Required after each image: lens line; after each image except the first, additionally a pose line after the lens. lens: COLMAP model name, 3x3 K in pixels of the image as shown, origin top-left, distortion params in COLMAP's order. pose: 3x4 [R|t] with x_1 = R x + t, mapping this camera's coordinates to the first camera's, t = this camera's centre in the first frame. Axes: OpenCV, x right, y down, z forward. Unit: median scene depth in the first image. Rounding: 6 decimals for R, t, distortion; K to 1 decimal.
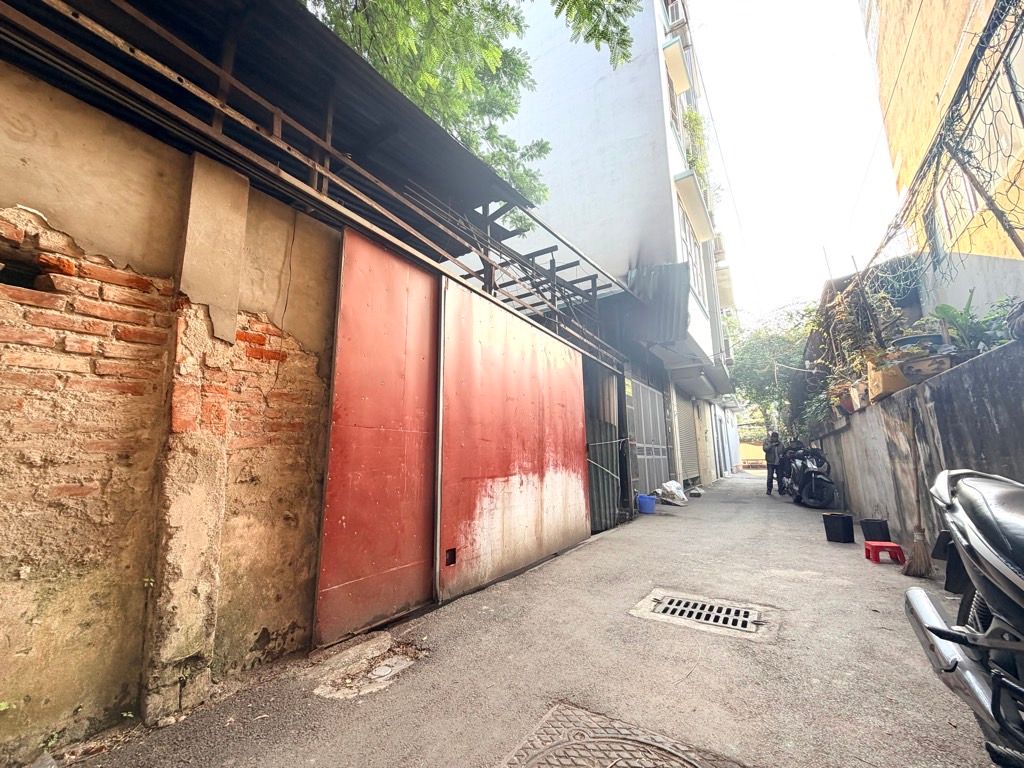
lens RADIAL K [[409.9, 0, 512.0], [0, 409.9, 384.0], [0, 0, 1]] dist [-0.000339, 0.000257]
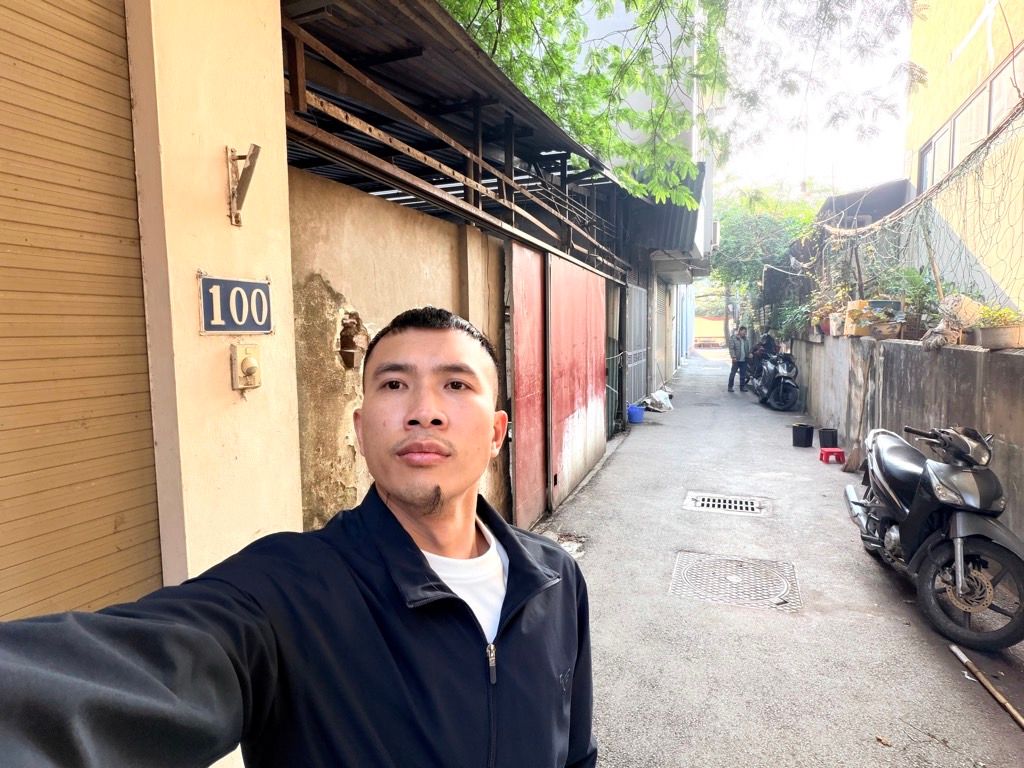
lens RADIAL K [[603.1, 0, 512.0], [0, 603.1, 384.0], [0, 0, 1]] dist [-0.000038, 0.000372]
pose [[0.972903, -0.025133, 0.229845, -0.672669], [-0.039519, 0.961372, 0.272402, -0.372427], [-0.227813, -0.274104, 0.934328, -0.651259]]
